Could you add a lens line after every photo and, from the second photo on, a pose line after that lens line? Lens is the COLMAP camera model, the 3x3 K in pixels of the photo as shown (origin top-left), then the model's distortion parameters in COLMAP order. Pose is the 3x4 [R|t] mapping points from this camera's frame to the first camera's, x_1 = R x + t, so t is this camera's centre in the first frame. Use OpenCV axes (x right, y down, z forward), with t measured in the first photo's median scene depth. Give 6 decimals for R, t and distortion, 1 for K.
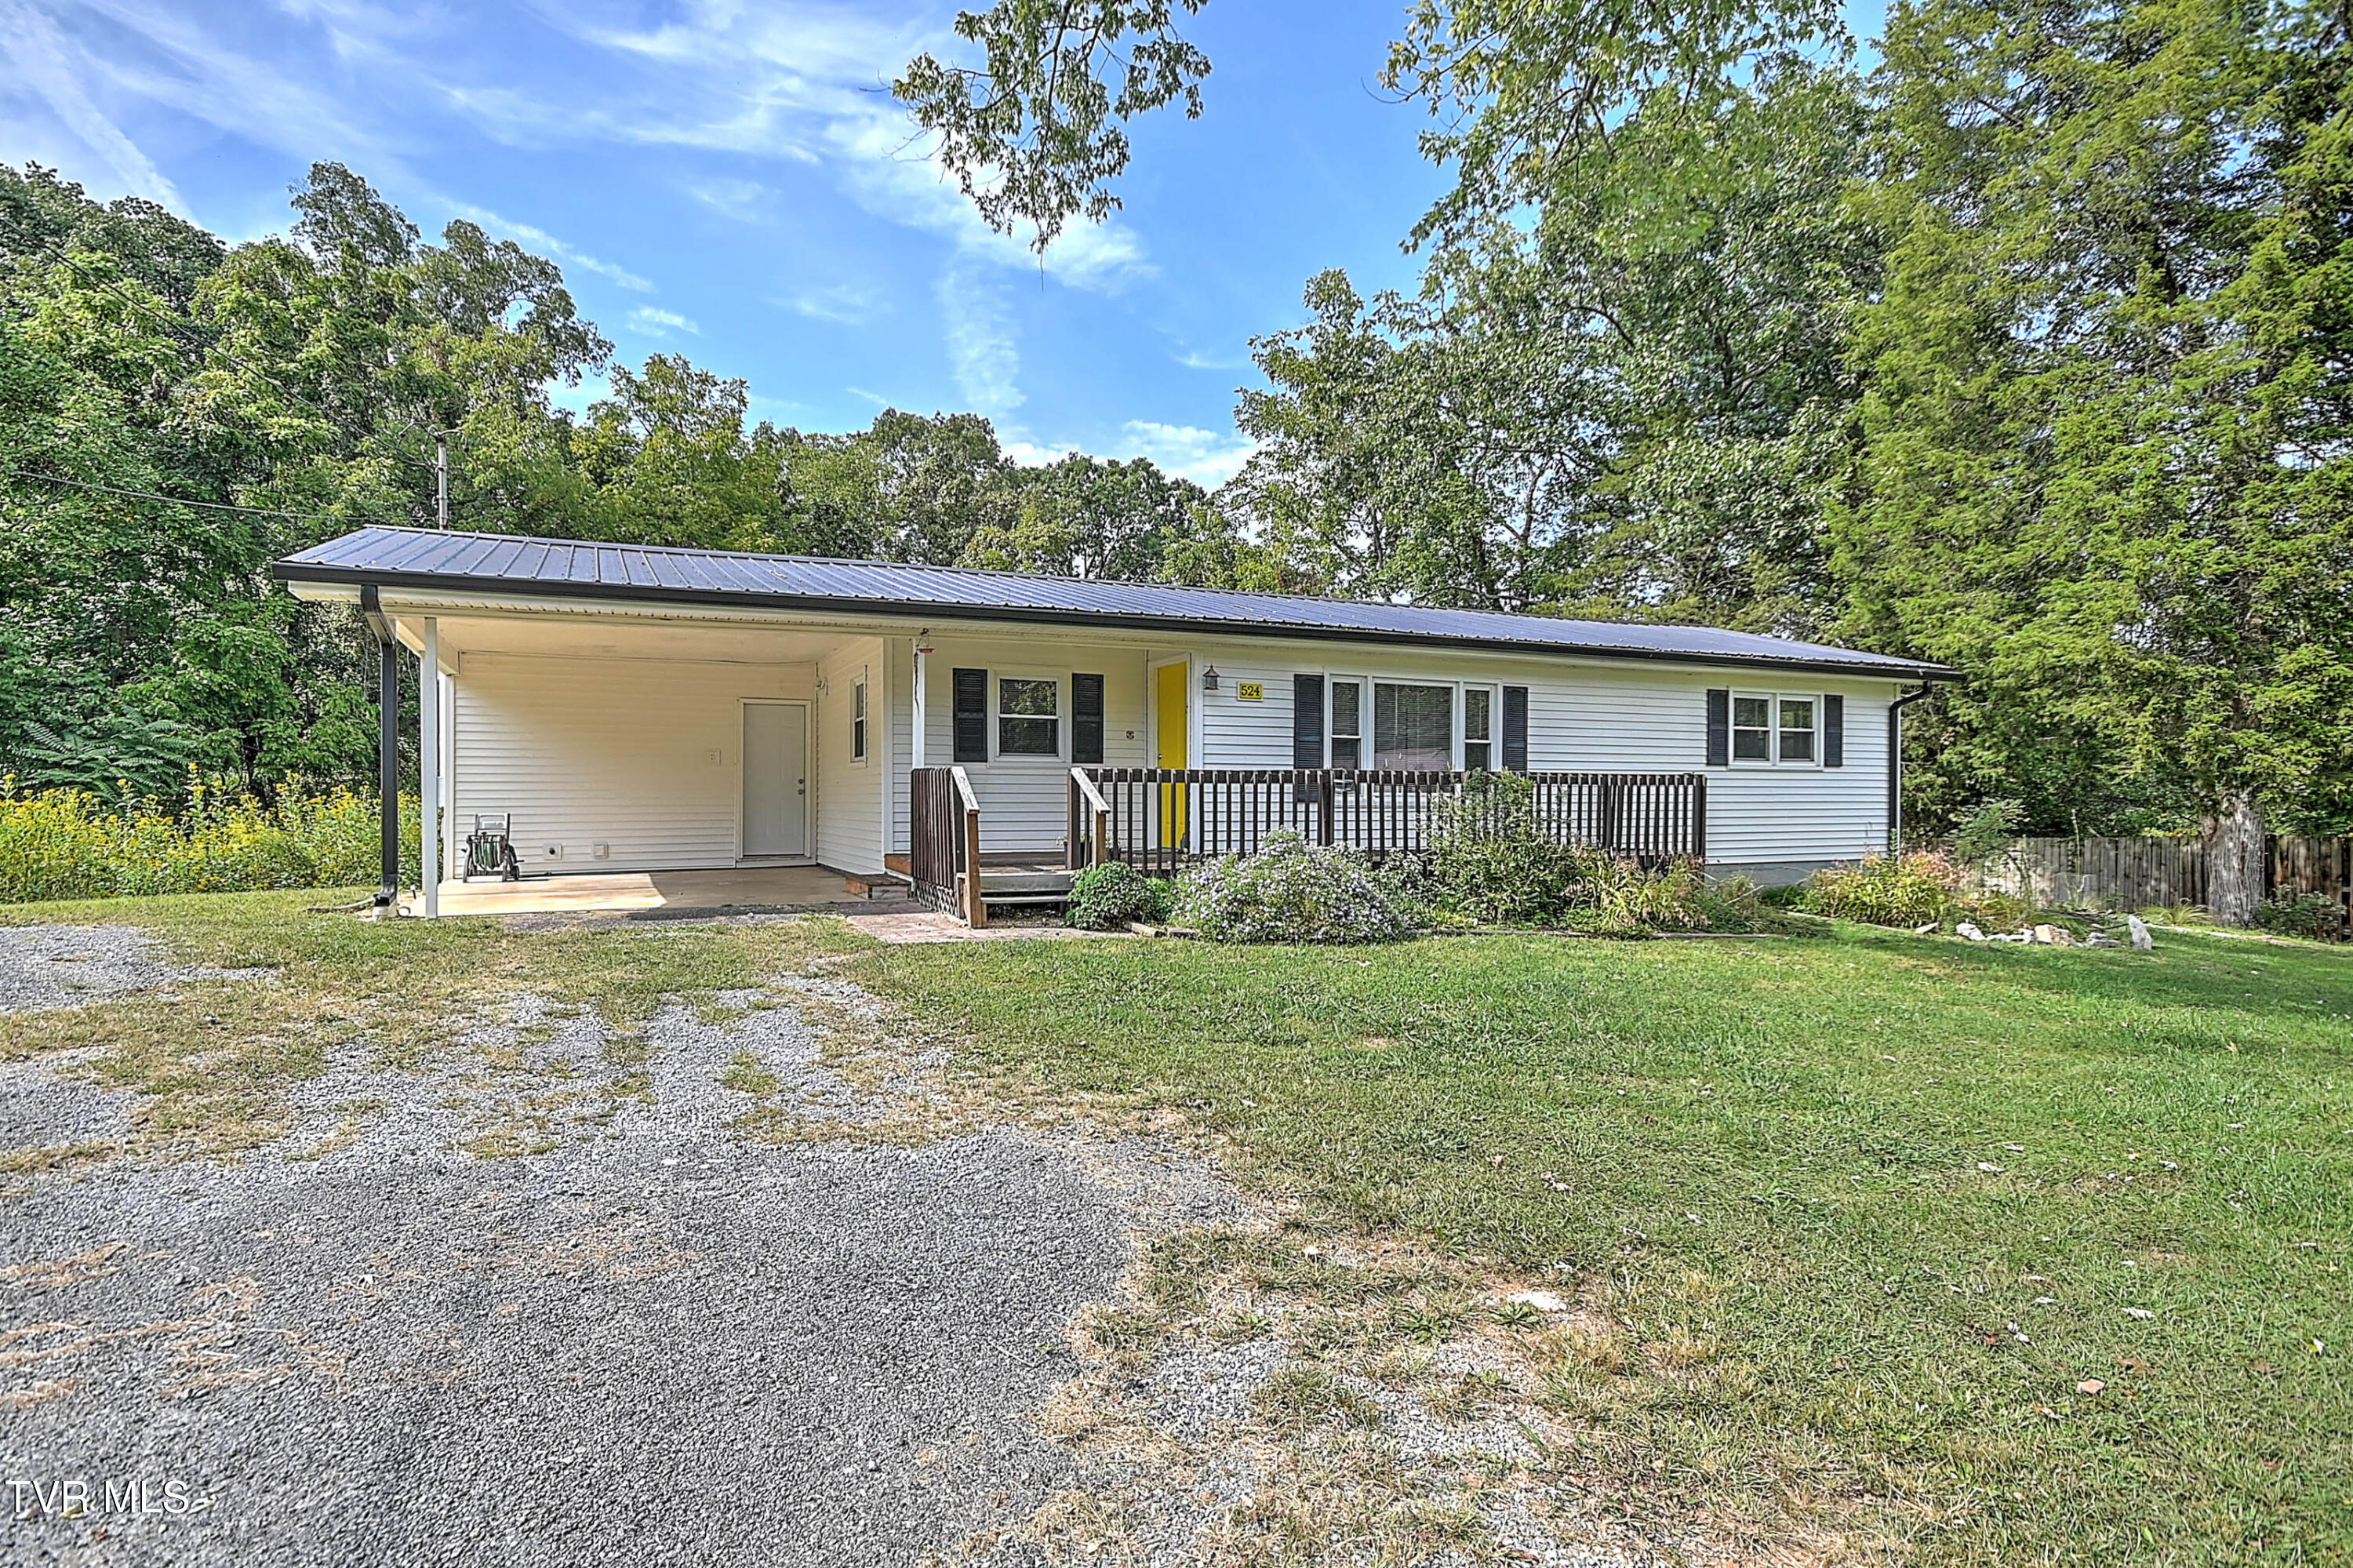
lens RADIAL K [[1203.1, 0, 1180.5], [0, 1203.1, 777.8], [0, 0, 1]] dist [0.016682, -0.000097]
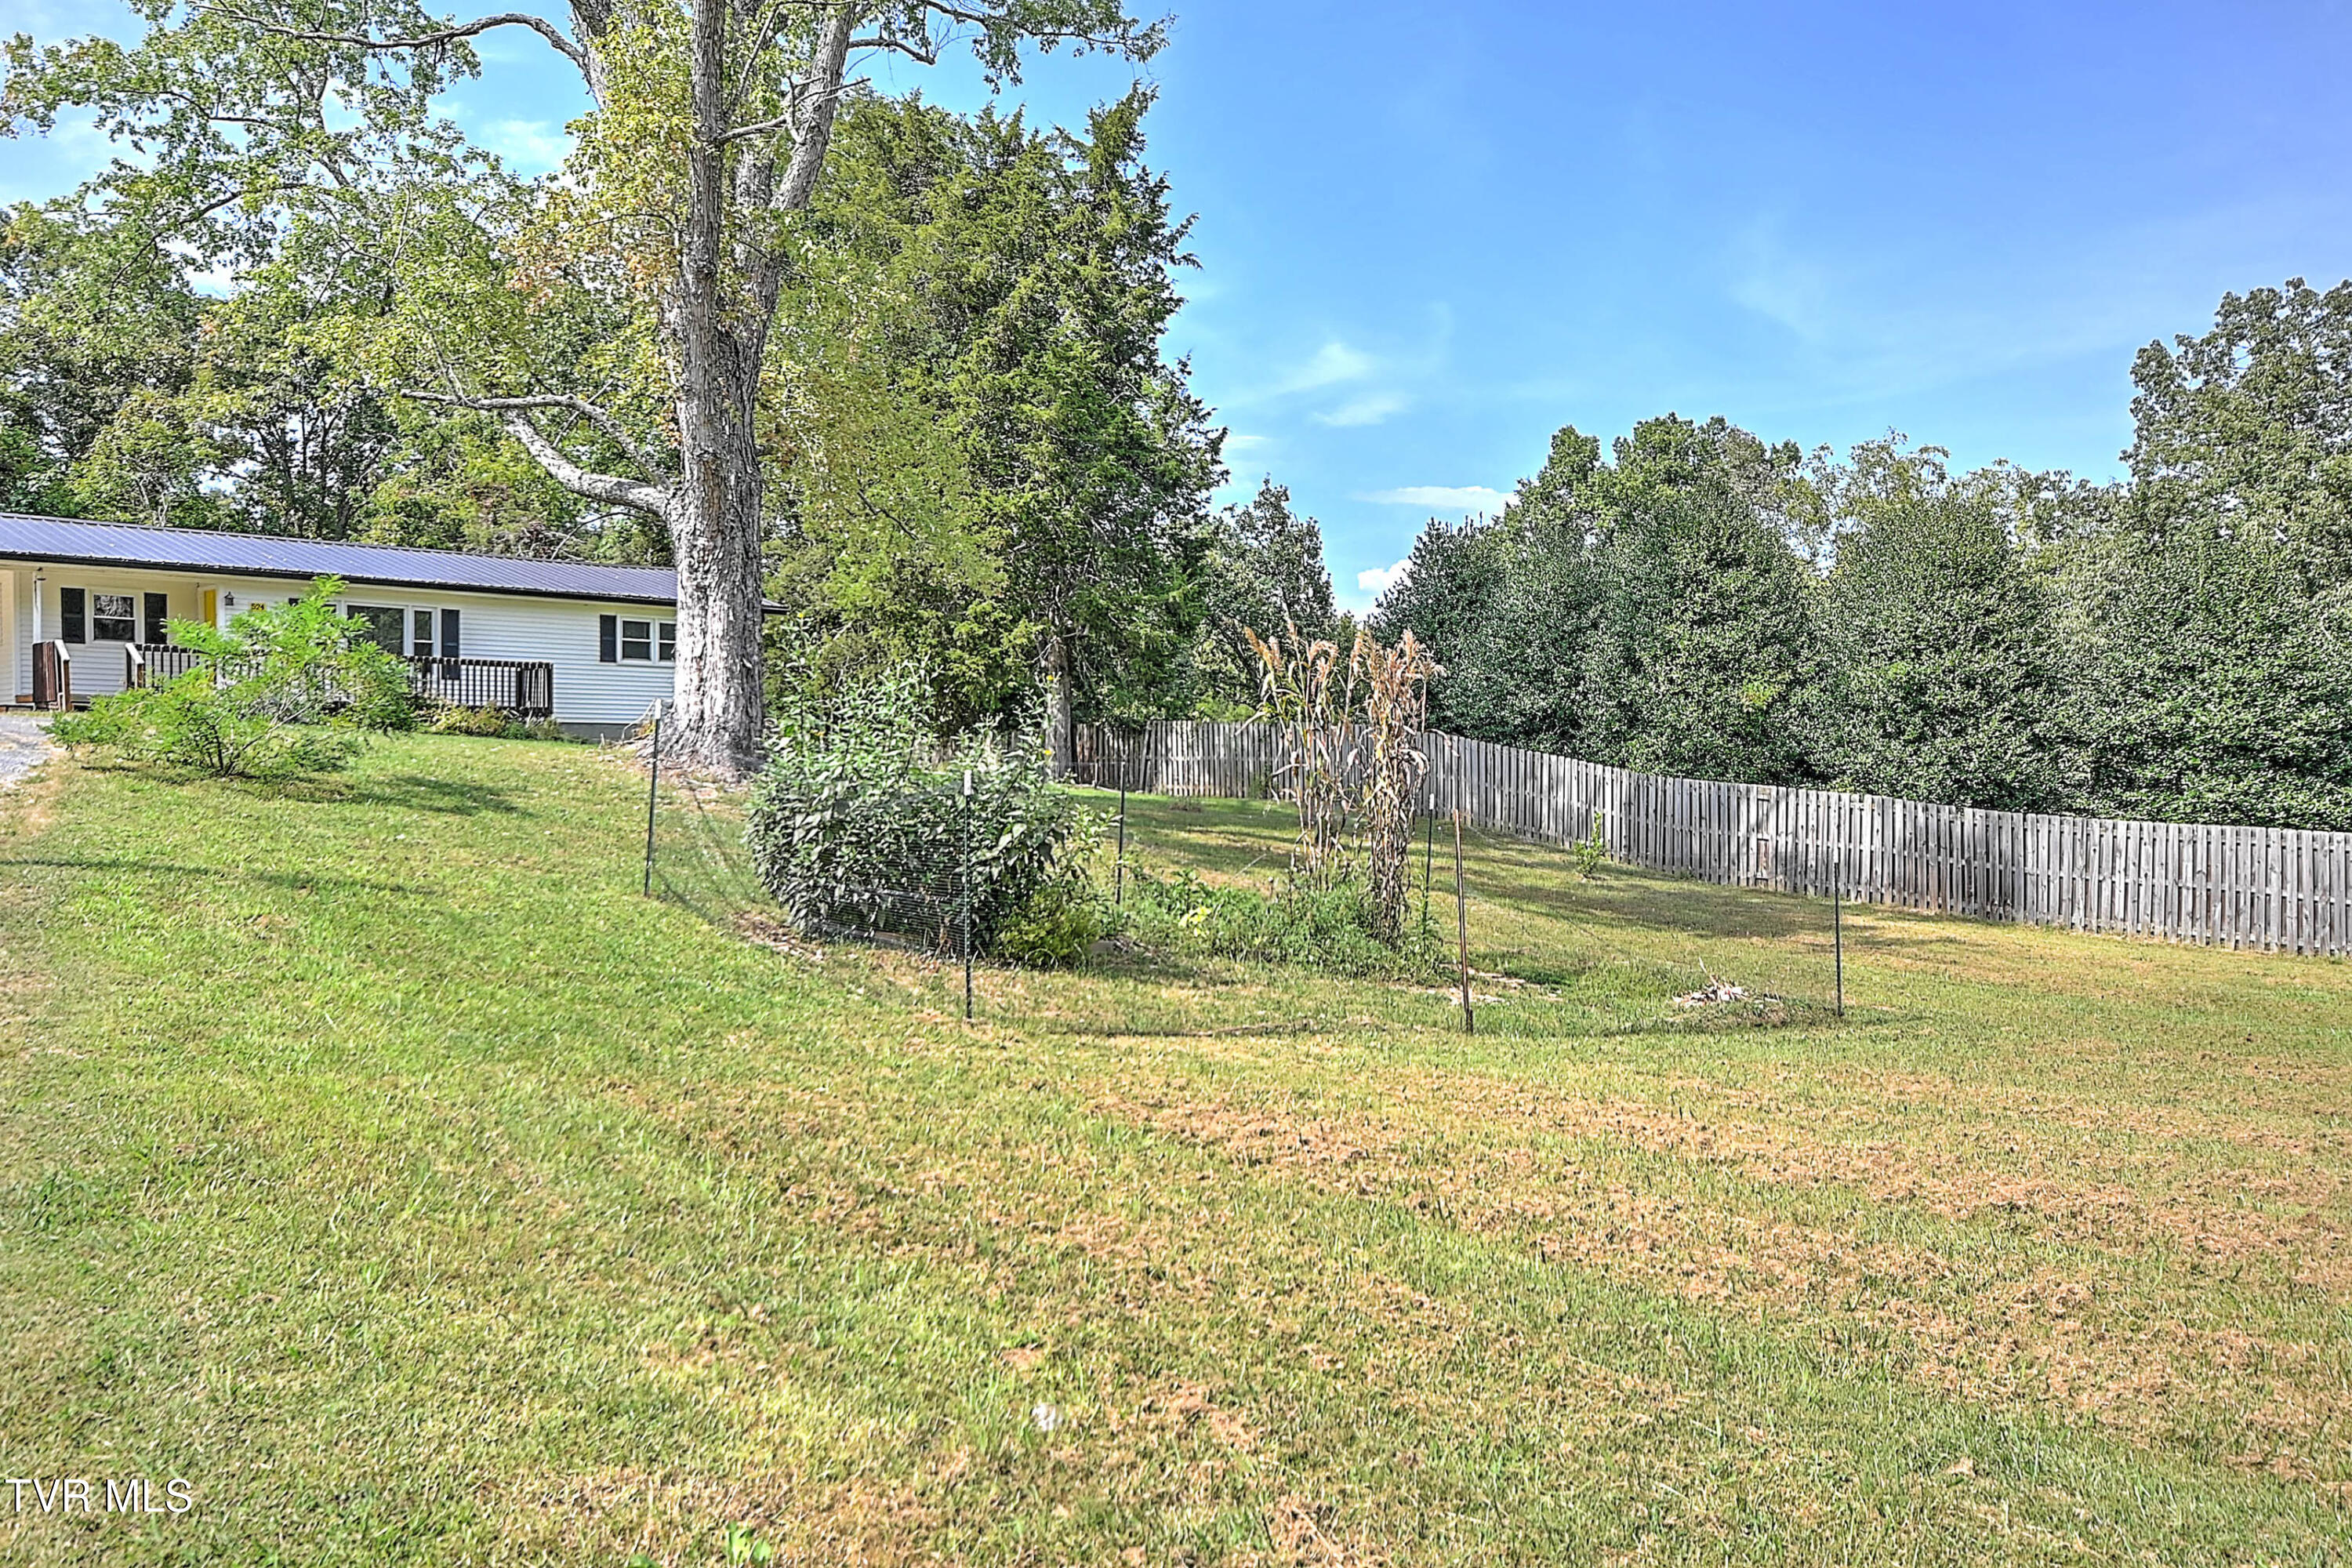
lens RADIAL K [[1912.6, 0, 1176.0], [0, 1912.6, 784.0], [0, 0, 1]] dist [-0.028536, 0.094194]
pose [[0.951929, 0.000974, 0.306317, 0.375378], [-0.006699, 0.999822, 0.017639, 0.099196], [-0.306246, -0.018843, 0.951766, -1.607869]]
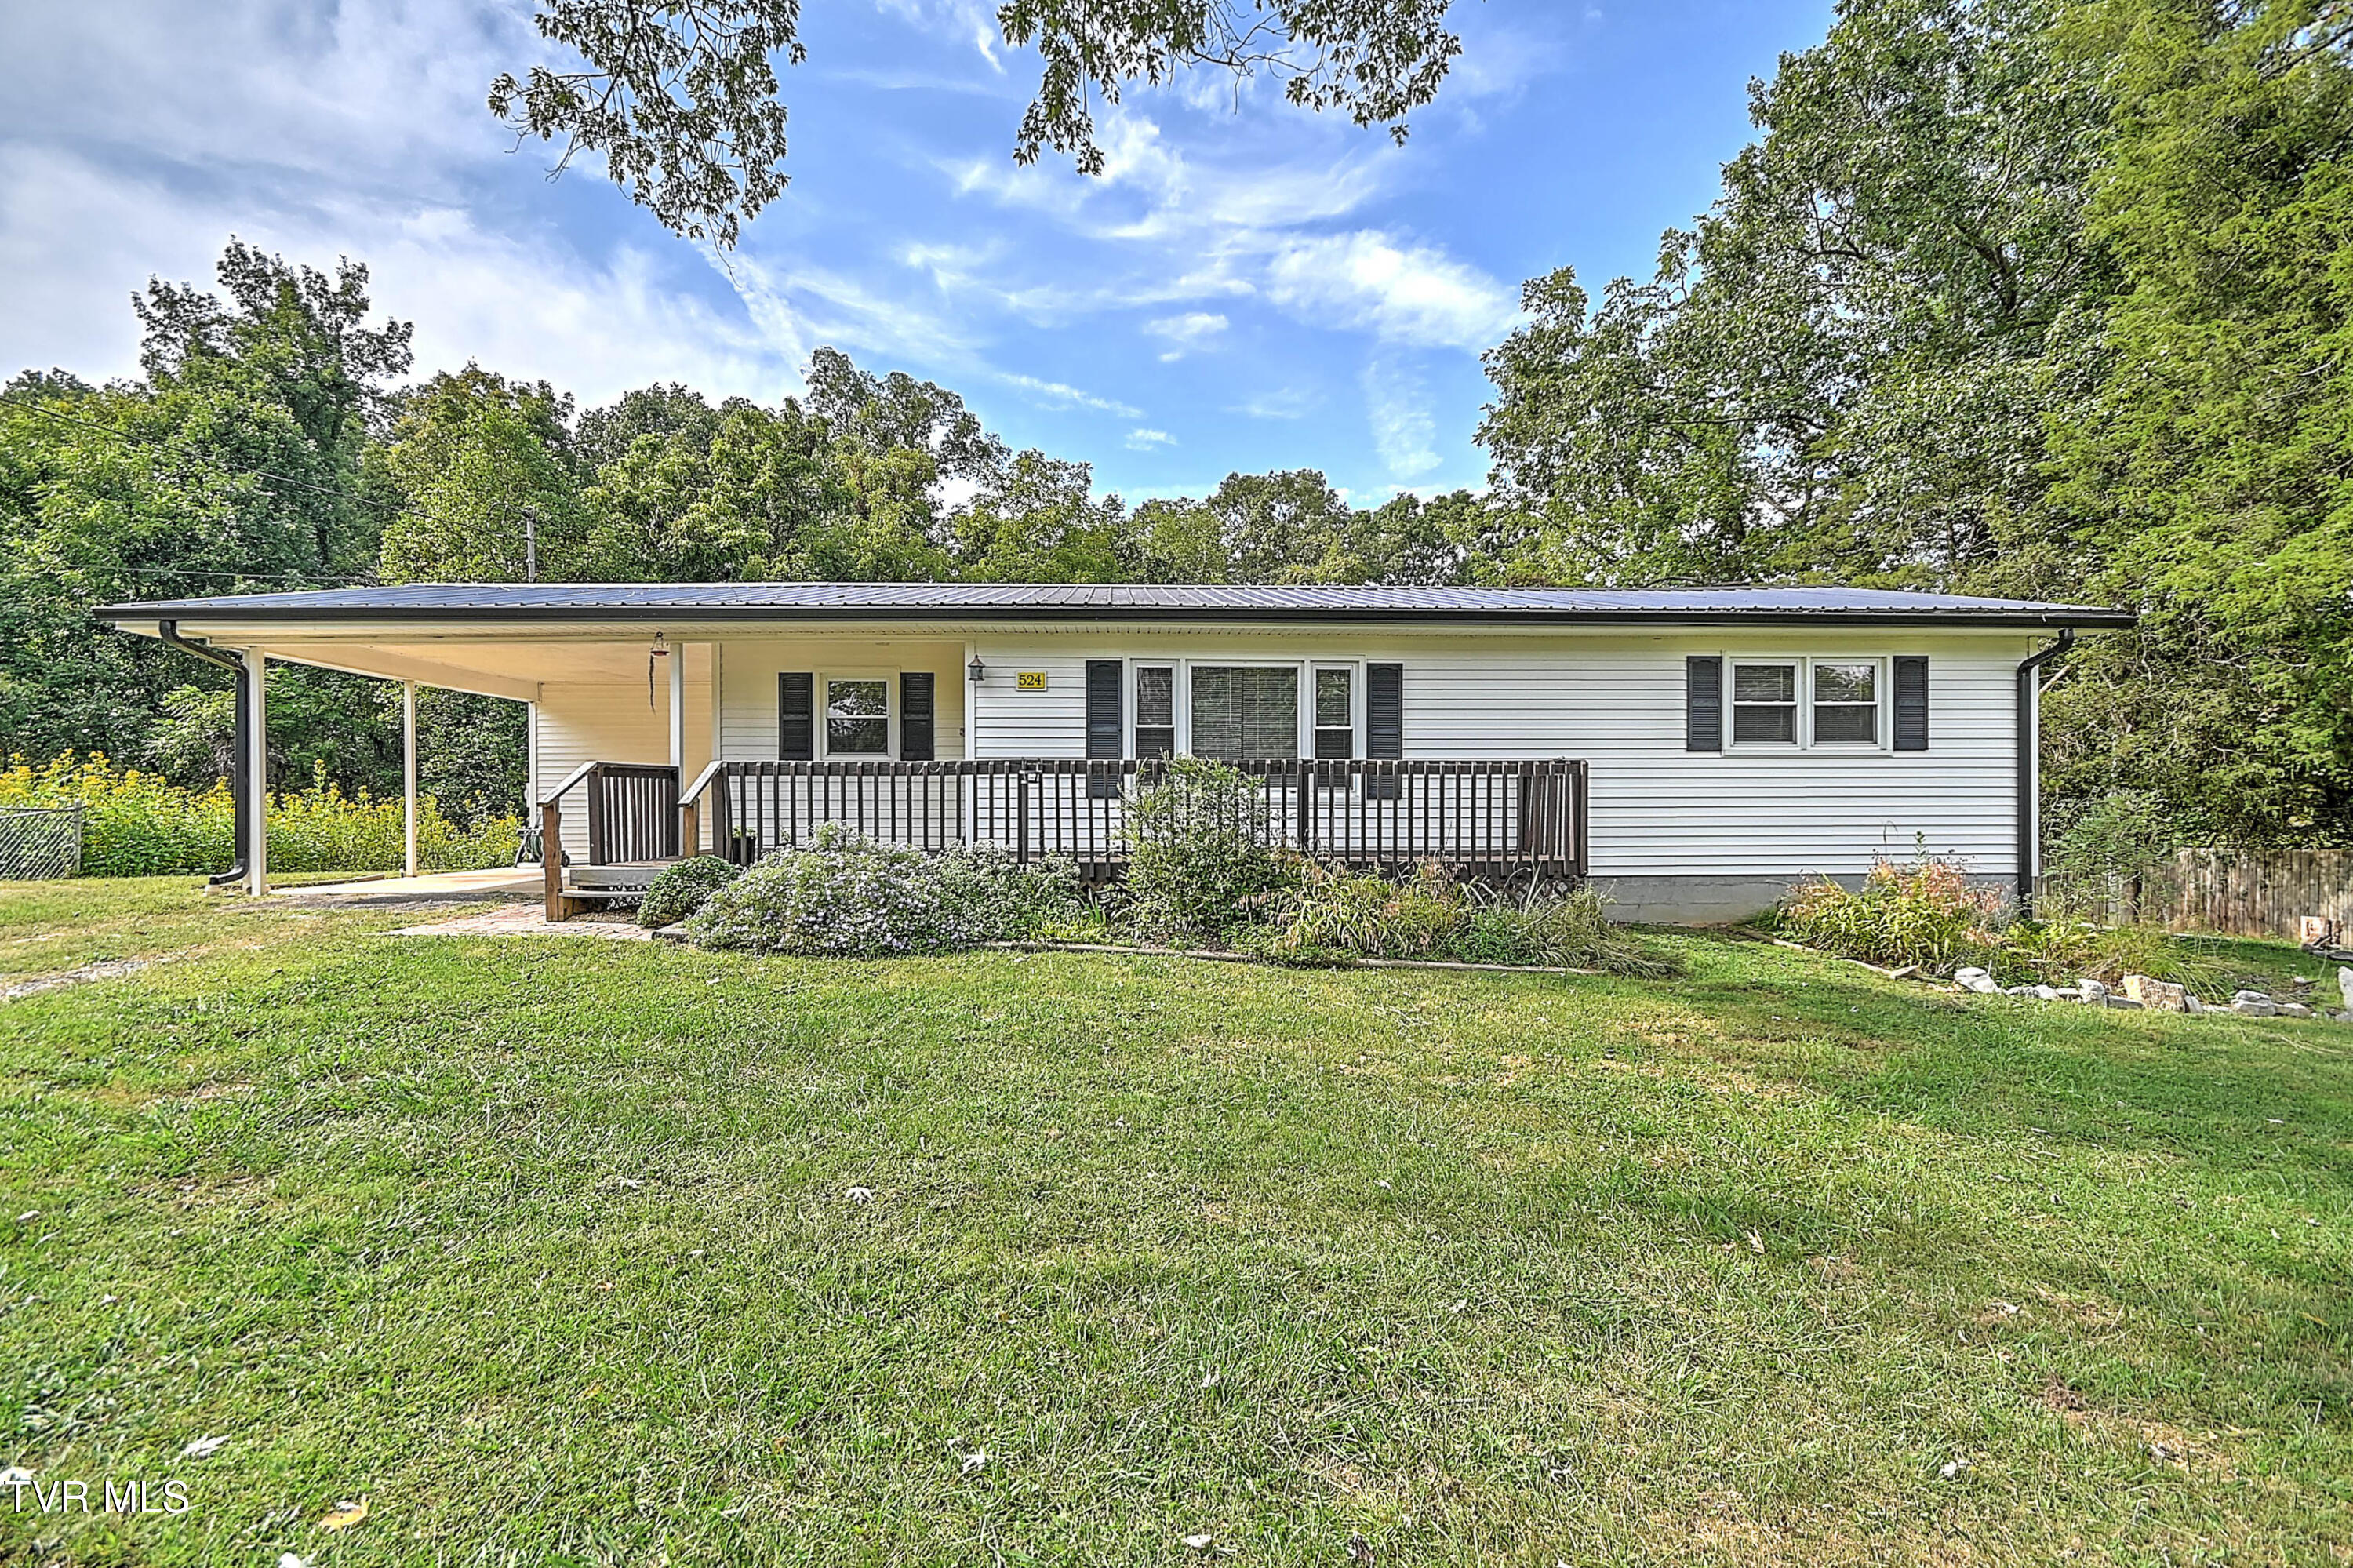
lens RADIAL K [[1020.4, 0, 1176.5], [0, 1020.4, 784.0], [0, 0, 1]] dist [0.010537, -0.006210]
pose [[0.925218, -0.011152, -0.379273, 0.367476], [0.009260, 0.999934, -0.006813, 0.012451], [0.379324, 0.002791, 0.925260, 0.238533]]
